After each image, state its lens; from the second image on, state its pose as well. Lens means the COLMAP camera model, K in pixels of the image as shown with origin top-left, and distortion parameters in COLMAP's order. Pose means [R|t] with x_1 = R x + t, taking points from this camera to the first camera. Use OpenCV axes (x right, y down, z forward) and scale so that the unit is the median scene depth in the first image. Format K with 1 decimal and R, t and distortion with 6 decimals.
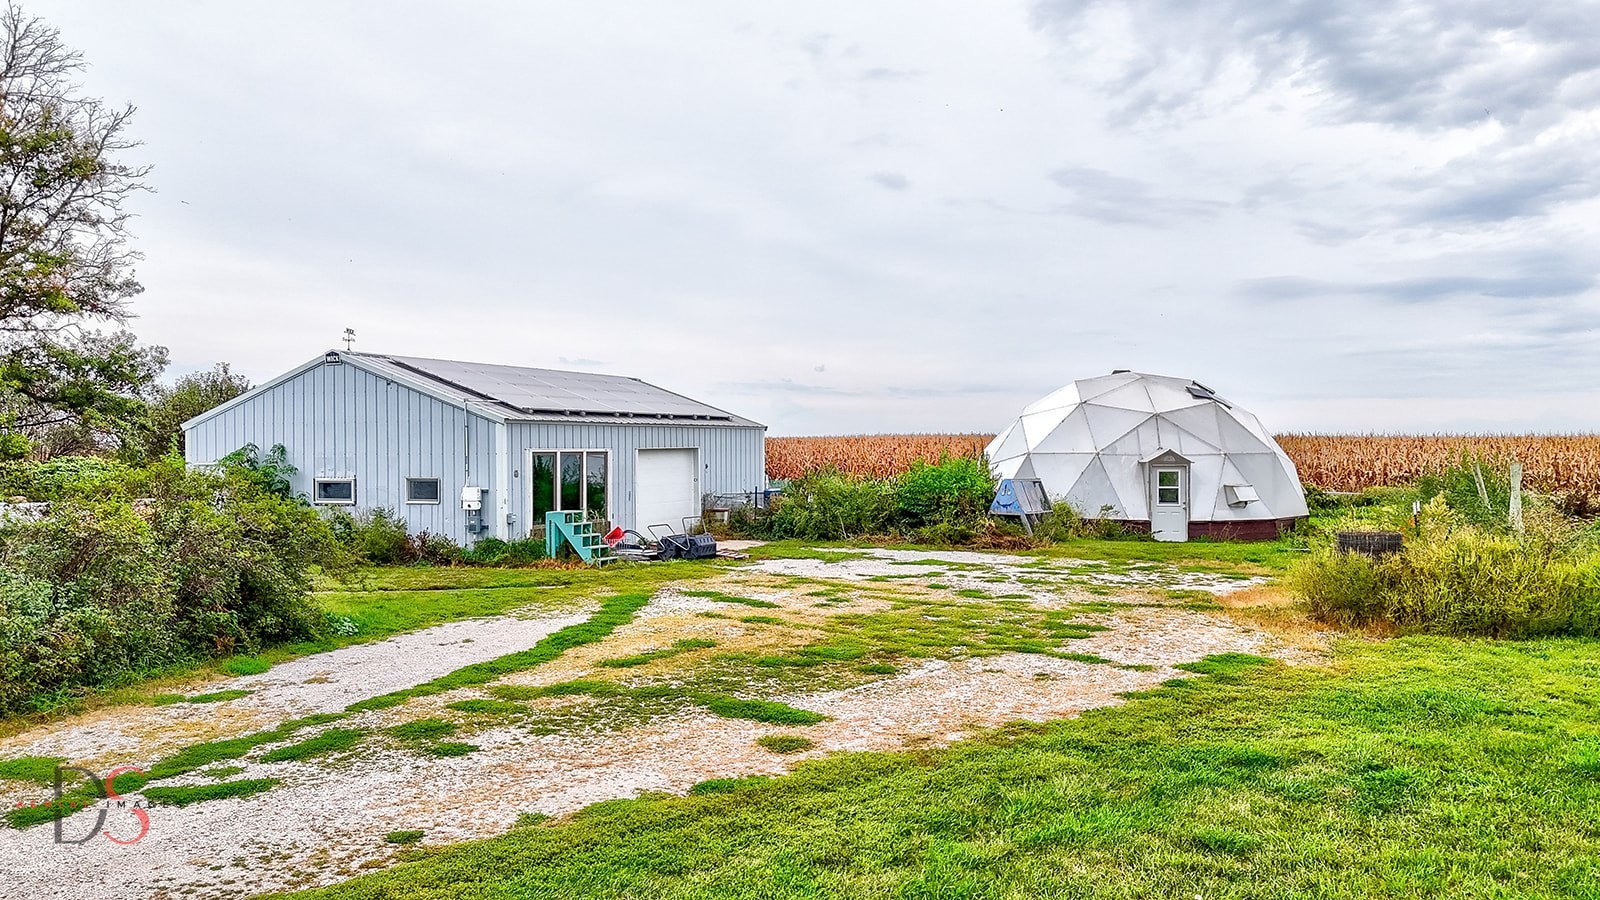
lens RADIAL K [[1151.3, 0, 788.2], [0, 1151.3, 454.0], [0, 0, 1]] dist [0.027729, -0.006479]
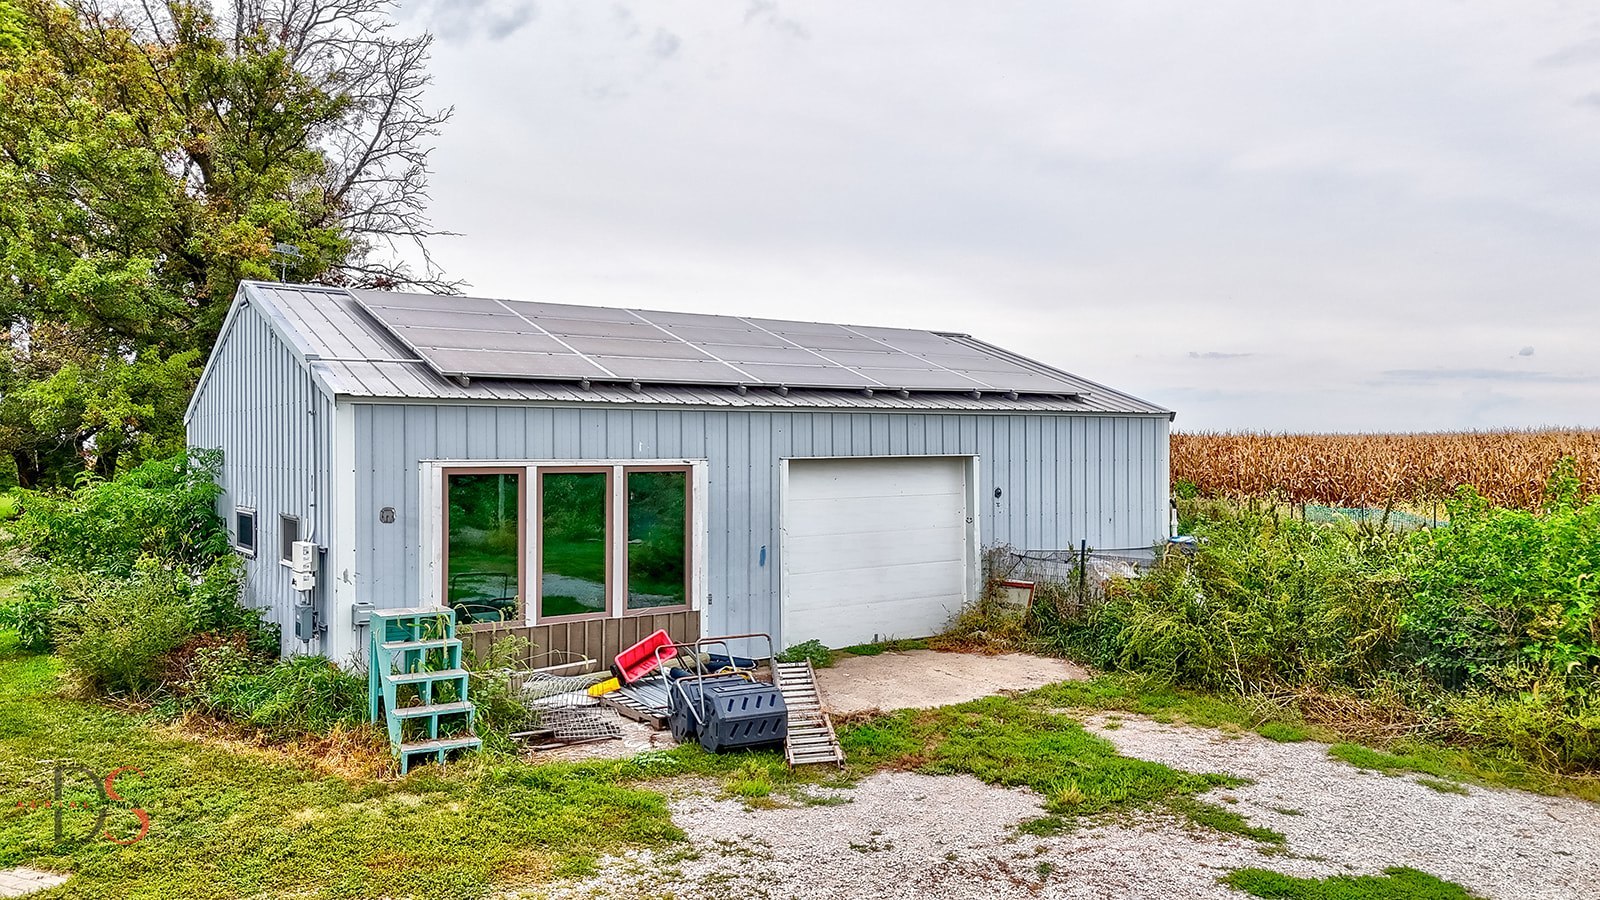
lens RADIAL K [[1151.3, 0, 798.7], [0, 1151.3, 443.7], [0, 0, 1]] dist [0.027729, -0.006479]
pose [[0.860853, 0.002159, -0.508850, 0.090392], [-0.005099, 0.999977, -0.004384, -0.006615], [0.508829, 0.006368, 0.860844, 0.446892]]
